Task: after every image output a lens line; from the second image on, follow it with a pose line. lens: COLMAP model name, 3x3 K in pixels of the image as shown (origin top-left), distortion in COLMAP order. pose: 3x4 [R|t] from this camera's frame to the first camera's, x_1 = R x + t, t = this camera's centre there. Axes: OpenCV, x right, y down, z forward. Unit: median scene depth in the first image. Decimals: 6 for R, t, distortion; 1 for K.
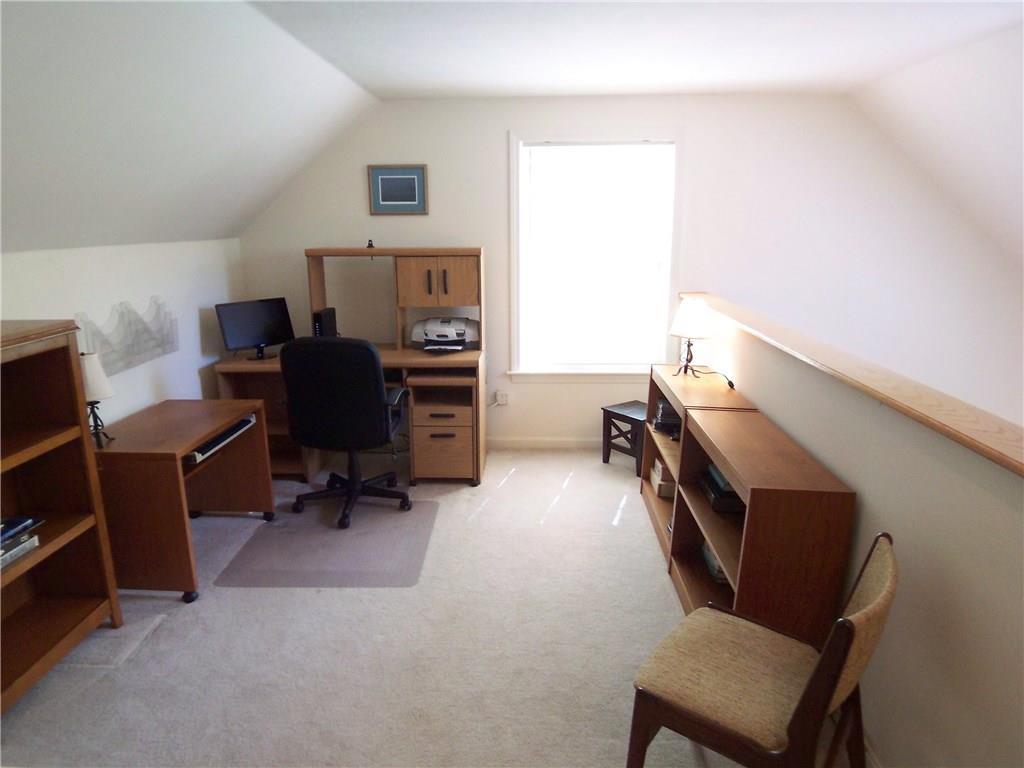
lens RADIAL K [[682.8, 0, 497.9], [0, 682.8, 387.9], [0, 0, 1]] dist [-0.046659, -0.004932]
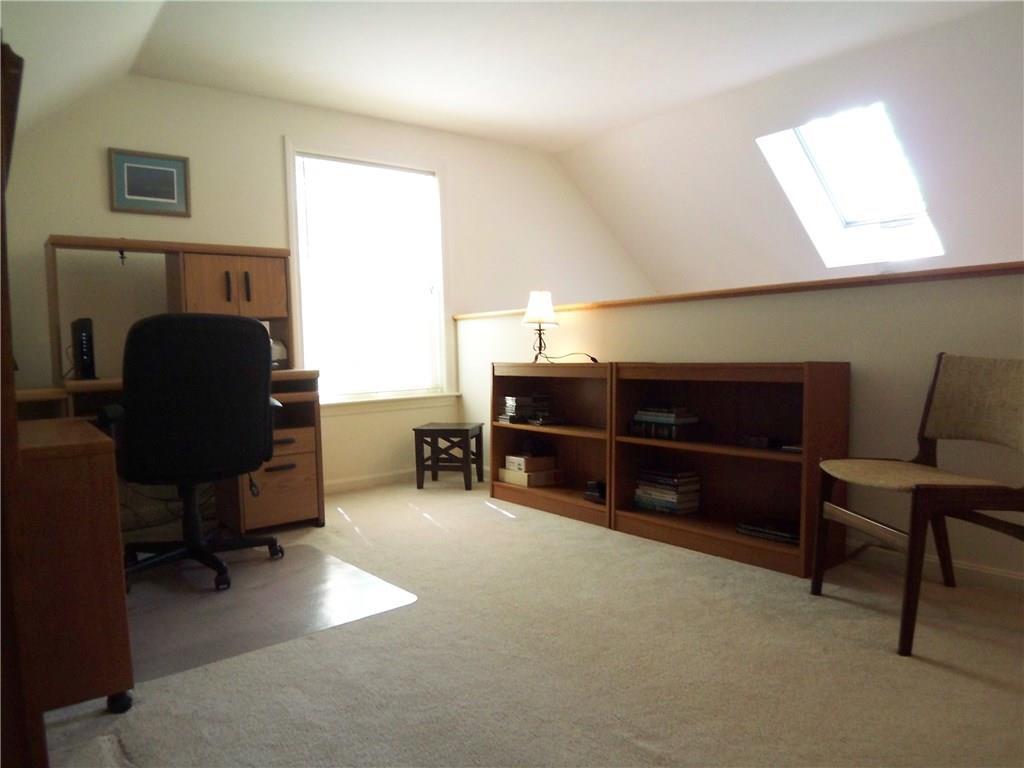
lens RADIAL K [[682.8, 0, 497.9], [0, 682.8, 387.9], [0, 0, 1]] dist [-0.046659, -0.004932]
pose [[0.758591, -0.046322, 0.649919, -0.382546], [0.175342, 0.975186, -0.135156, 0.125657], [-0.627531, 0.216486, 0.747889, 0.226910]]
